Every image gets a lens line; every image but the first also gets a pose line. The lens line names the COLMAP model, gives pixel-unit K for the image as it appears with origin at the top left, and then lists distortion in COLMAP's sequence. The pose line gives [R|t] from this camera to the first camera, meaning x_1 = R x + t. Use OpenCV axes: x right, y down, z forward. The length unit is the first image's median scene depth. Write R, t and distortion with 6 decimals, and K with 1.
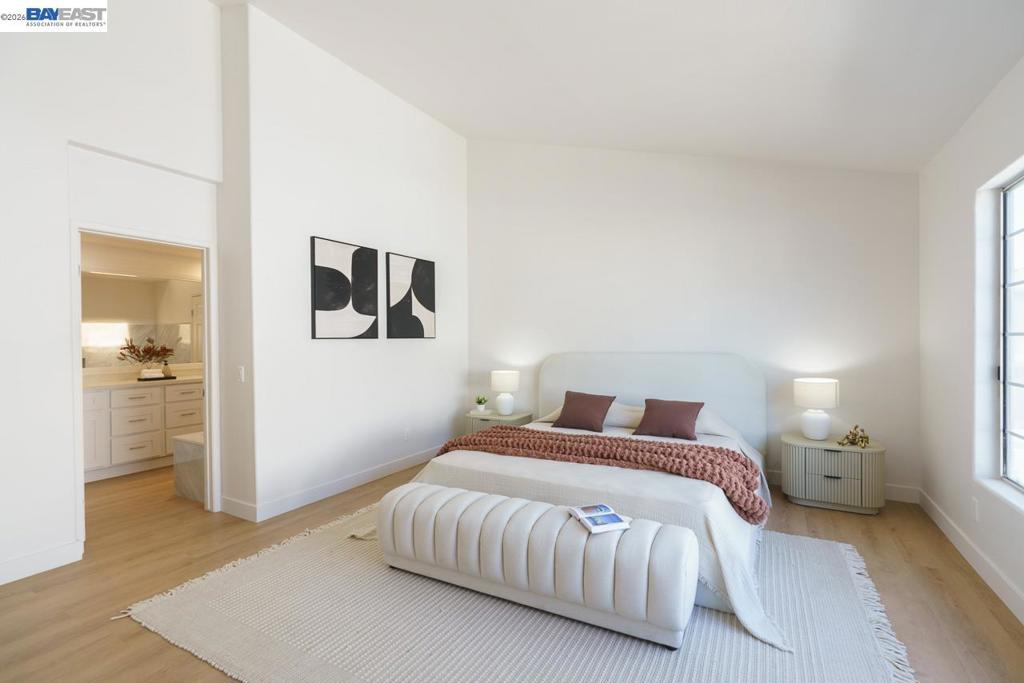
lens RADIAL K [[465.7, 0, 510.7], [0, 465.7, 343.0], [0, 0, 1]] dist [-0.006117, 0.004497]
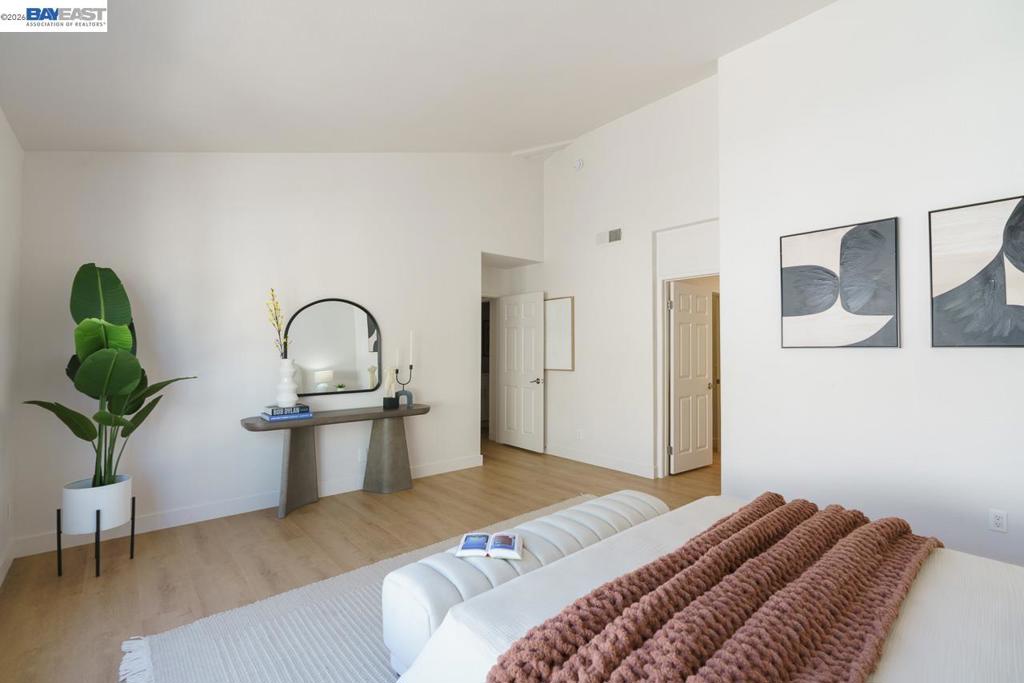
lens RADIAL K [[465.7, 0, 511.3], [0, 465.7, 342.6], [0, 0, 1]] dist [-0.006117, 0.004497]
pose [[-0.341440, -0.007377, -0.939875, 0.609106], [-0.003094, 0.999973, -0.006724, -0.011521], [0.939898, 0.000612, -0.341453, 0.789991]]
